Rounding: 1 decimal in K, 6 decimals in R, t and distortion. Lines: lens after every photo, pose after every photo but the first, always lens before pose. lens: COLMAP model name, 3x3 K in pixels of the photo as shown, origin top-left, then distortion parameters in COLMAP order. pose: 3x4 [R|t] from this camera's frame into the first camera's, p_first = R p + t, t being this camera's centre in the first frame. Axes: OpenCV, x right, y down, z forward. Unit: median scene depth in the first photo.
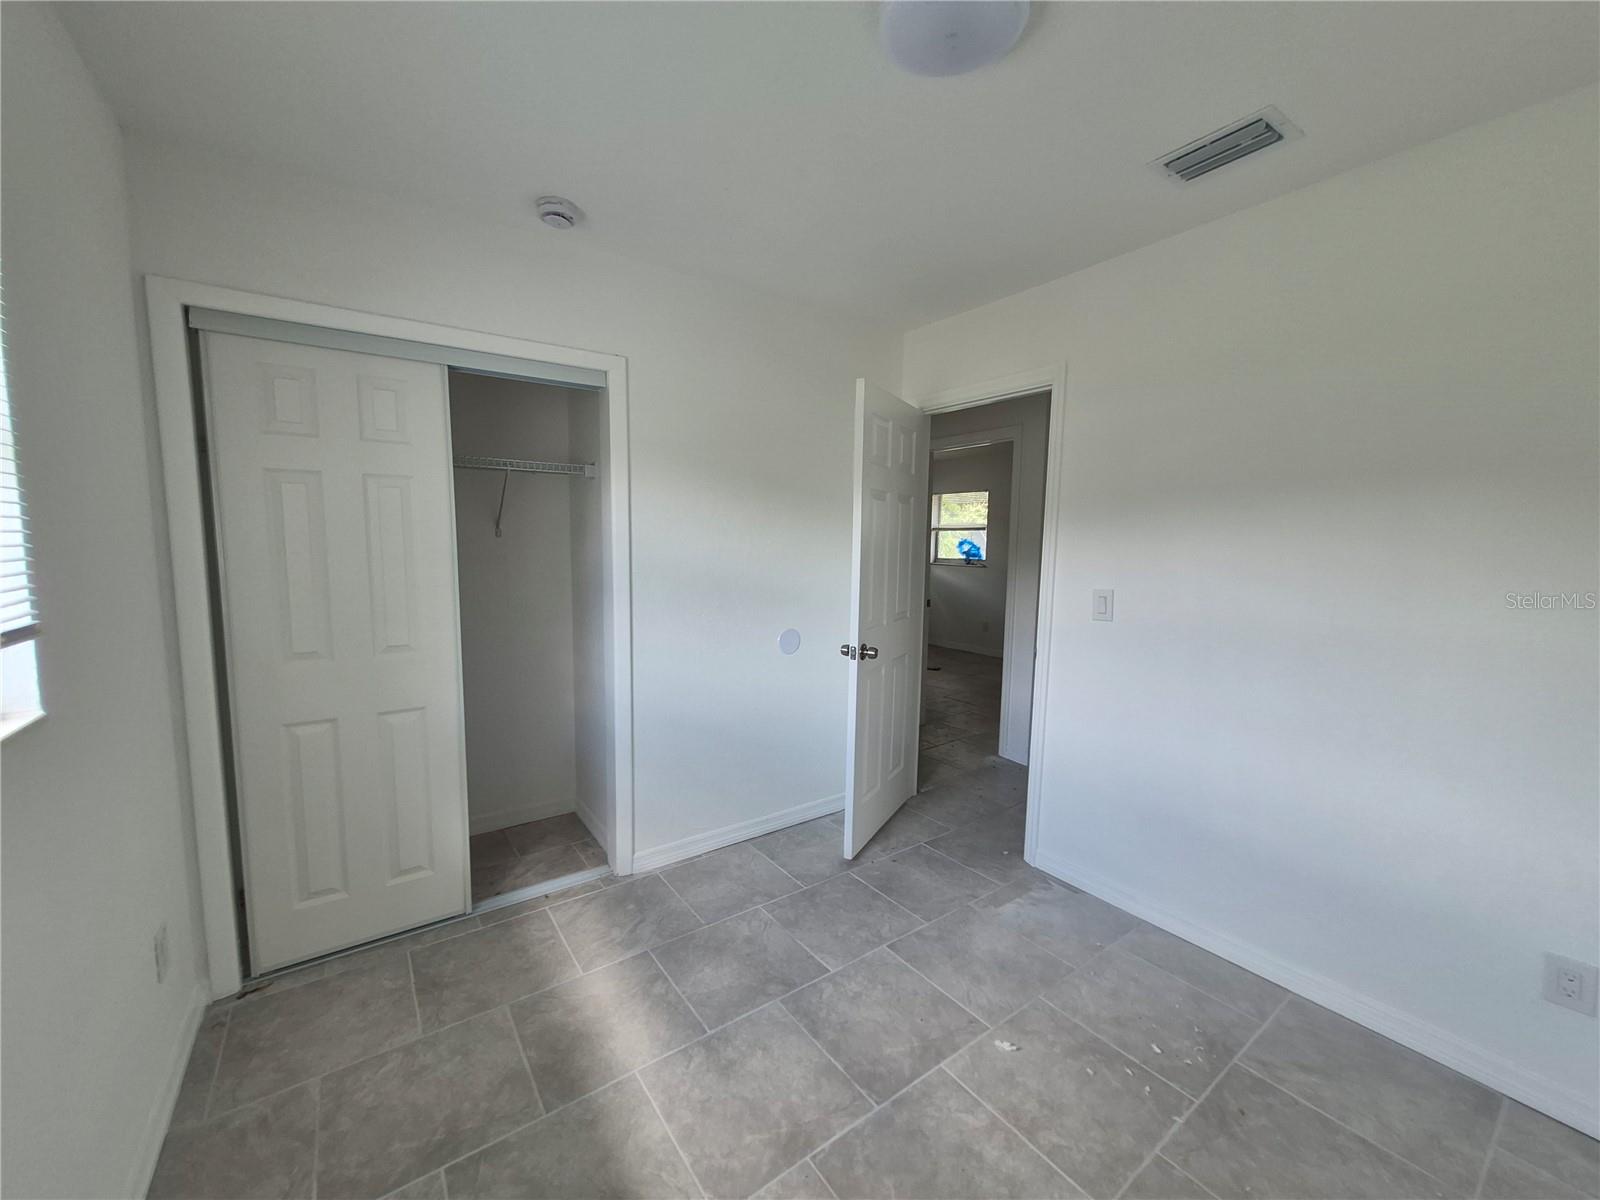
lens RADIAL K [[627.6, 0, 796.2], [0, 627.6, 597.3], [0, 0, 1]] dist [-0.009377, -0.000131]
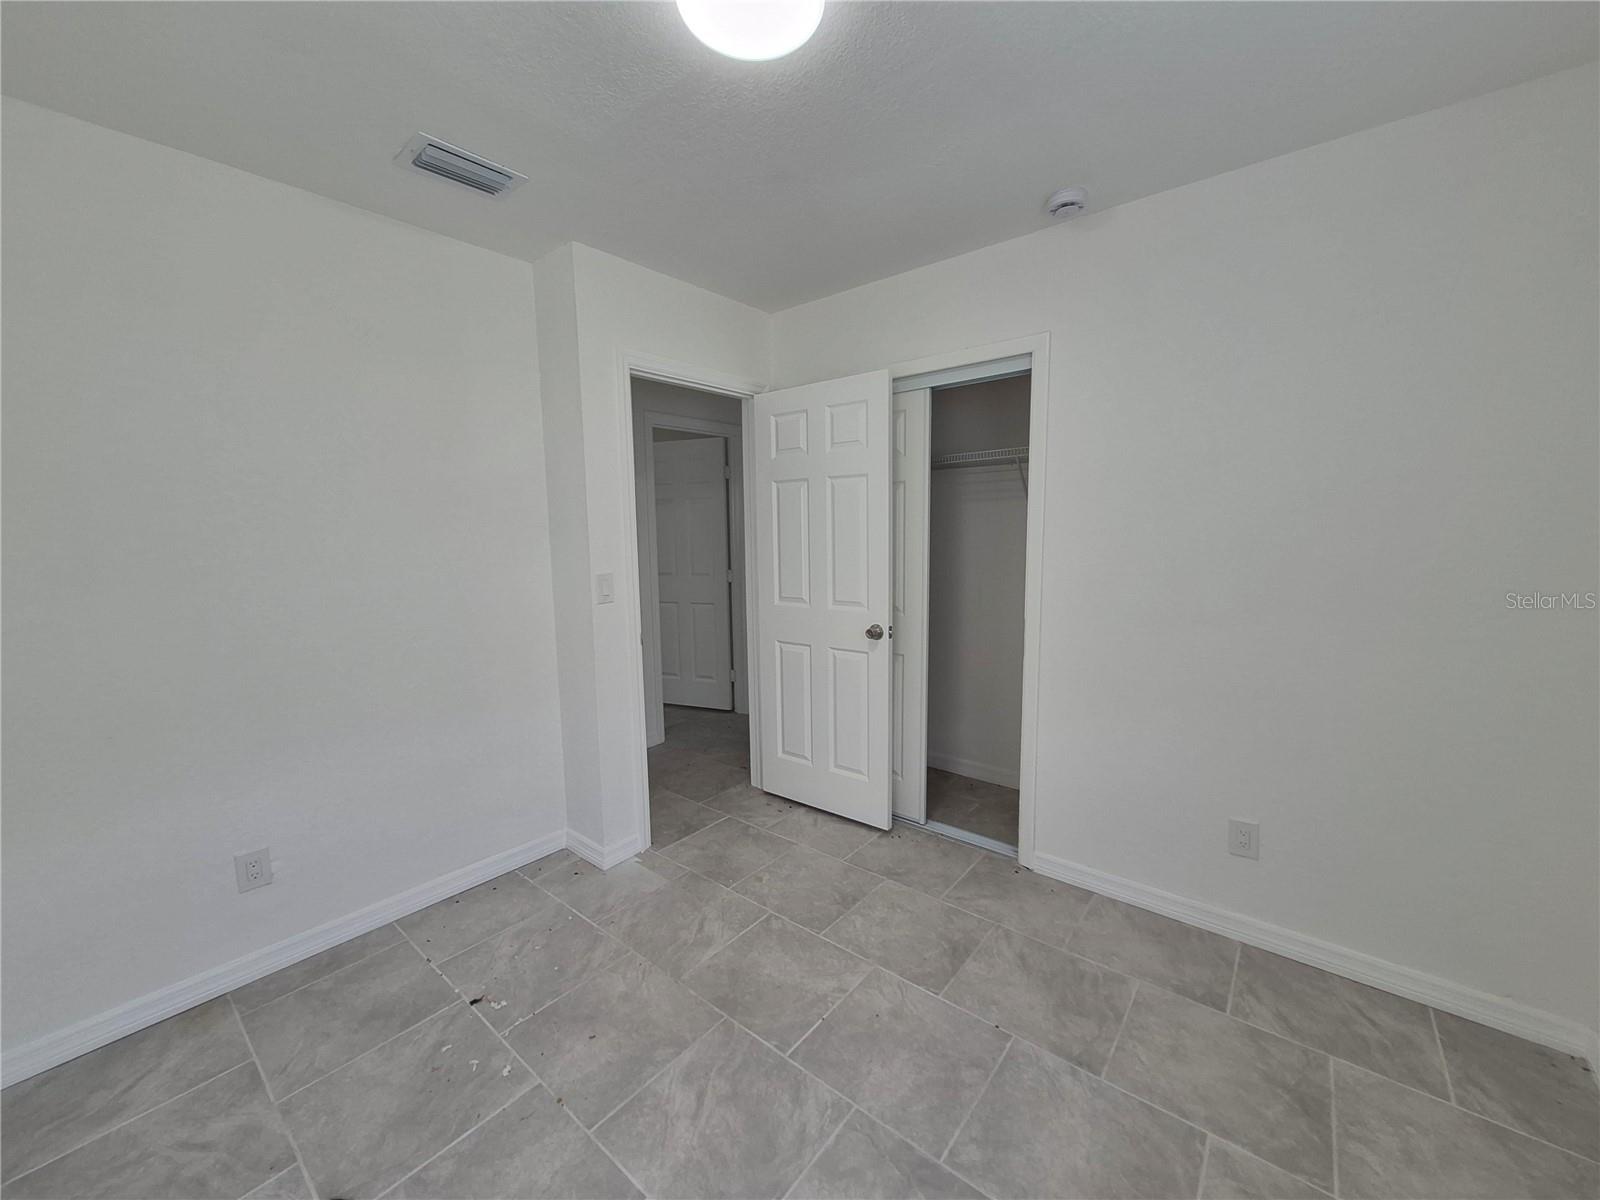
lens RADIAL K [[627.6, 0, 793.8], [0, 627.6, 603.5], [0, 0, 1]] dist [-0.009377, -0.000131]
pose [[0.259799, 0.109469, -0.959438, 0.573489], [-0.081219, 0.992510, 0.091250, -0.034283], [0.962241, 0.054217, 0.266744, 0.380719]]
